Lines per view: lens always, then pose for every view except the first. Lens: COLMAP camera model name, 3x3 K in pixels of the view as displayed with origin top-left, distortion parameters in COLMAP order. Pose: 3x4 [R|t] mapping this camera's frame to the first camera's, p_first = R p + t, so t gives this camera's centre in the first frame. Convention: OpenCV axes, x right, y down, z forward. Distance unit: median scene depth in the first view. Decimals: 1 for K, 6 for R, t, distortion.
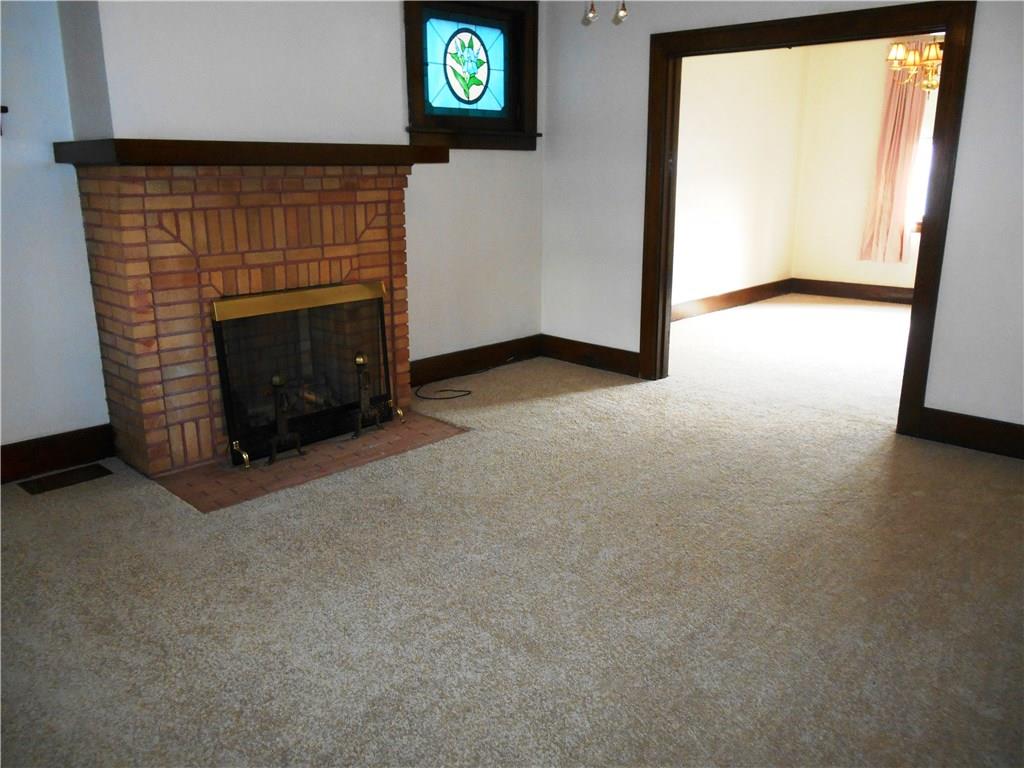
lens RADIAL K [[796.5, 0, 512.0], [0, 796.5, 384.0], [0, 0, 1]] dist [-0.007705, -0.003829]
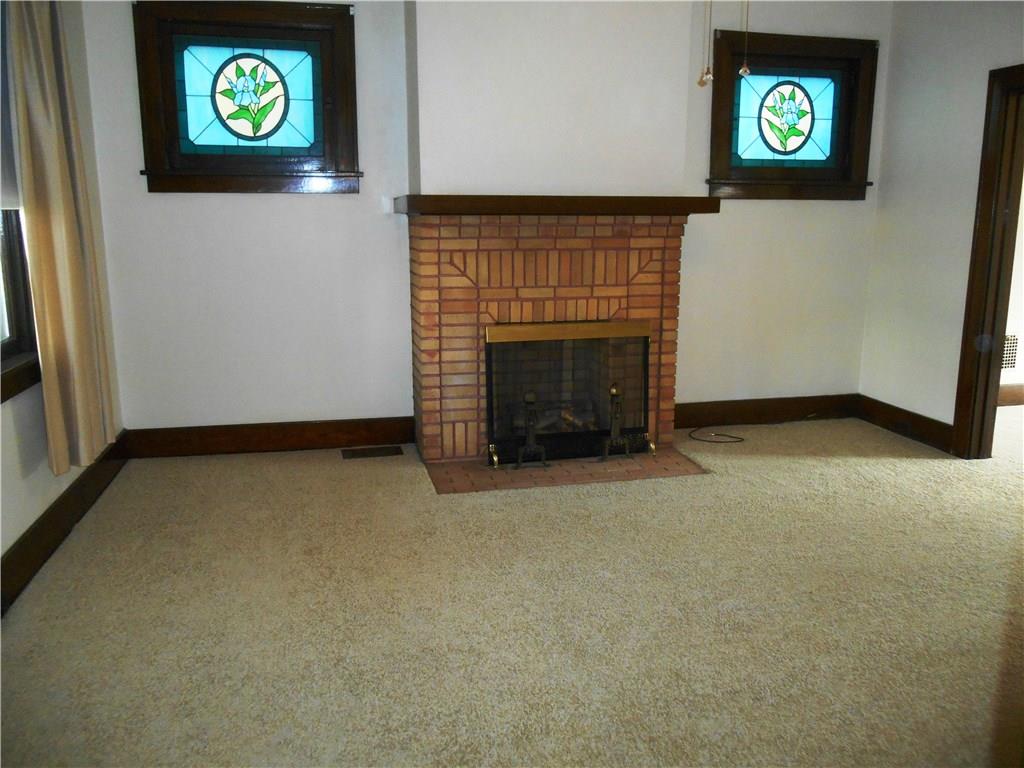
lens RADIAL K [[796.5, 0, 512.0], [0, 796.5, 384.0], [0, 0, 1]] dist [-0.007705, -0.003829]
pose [[0.845336, 0.110868, -0.522604, 0.262532], [-0.141395, 0.989776, -0.018737, 0.000604], [0.515183, 0.089732, 0.852370, -0.003376]]
